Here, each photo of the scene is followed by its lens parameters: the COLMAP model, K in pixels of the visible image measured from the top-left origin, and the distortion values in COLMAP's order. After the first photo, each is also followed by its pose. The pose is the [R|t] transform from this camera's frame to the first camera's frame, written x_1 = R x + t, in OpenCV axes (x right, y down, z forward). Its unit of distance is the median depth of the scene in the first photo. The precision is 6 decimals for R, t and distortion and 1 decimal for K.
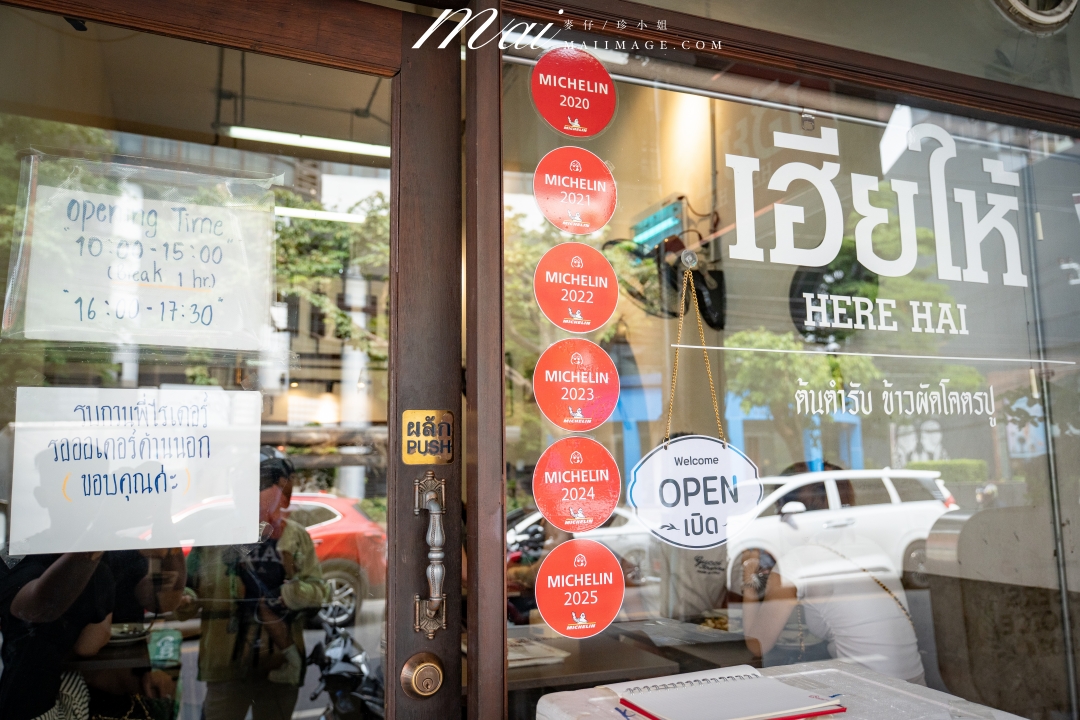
lens RADIAL K [[861.4, 0, 542.2], [0, 861.4, 361.0], [0, 0, 1]] dist [-0.011889, 0.002150]
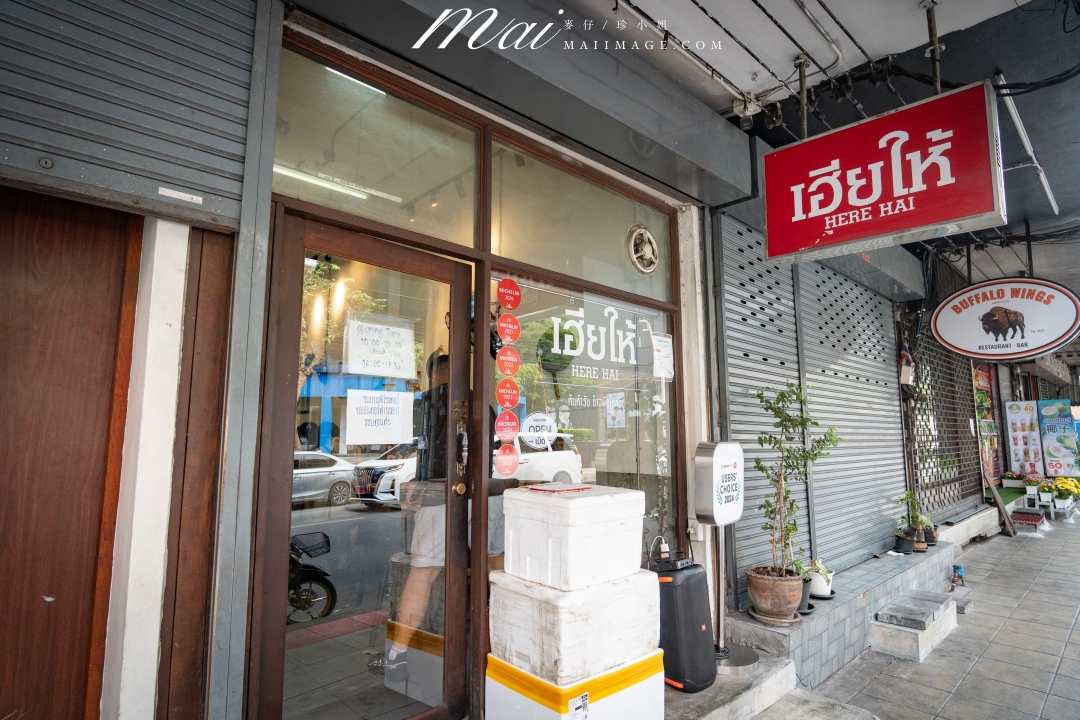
lens RADIAL K [[585.5, 0, 538.8], [0, 585.5, 360.1], [0, 0, 1]] dist [0.000889, 0.000011]
pose [[0.925598, 0.063190, 0.373197, -0.533642], [-0.064013, 0.997897, -0.010200, -0.064669], [-0.373056, -0.014448, 0.927696, -0.797629]]
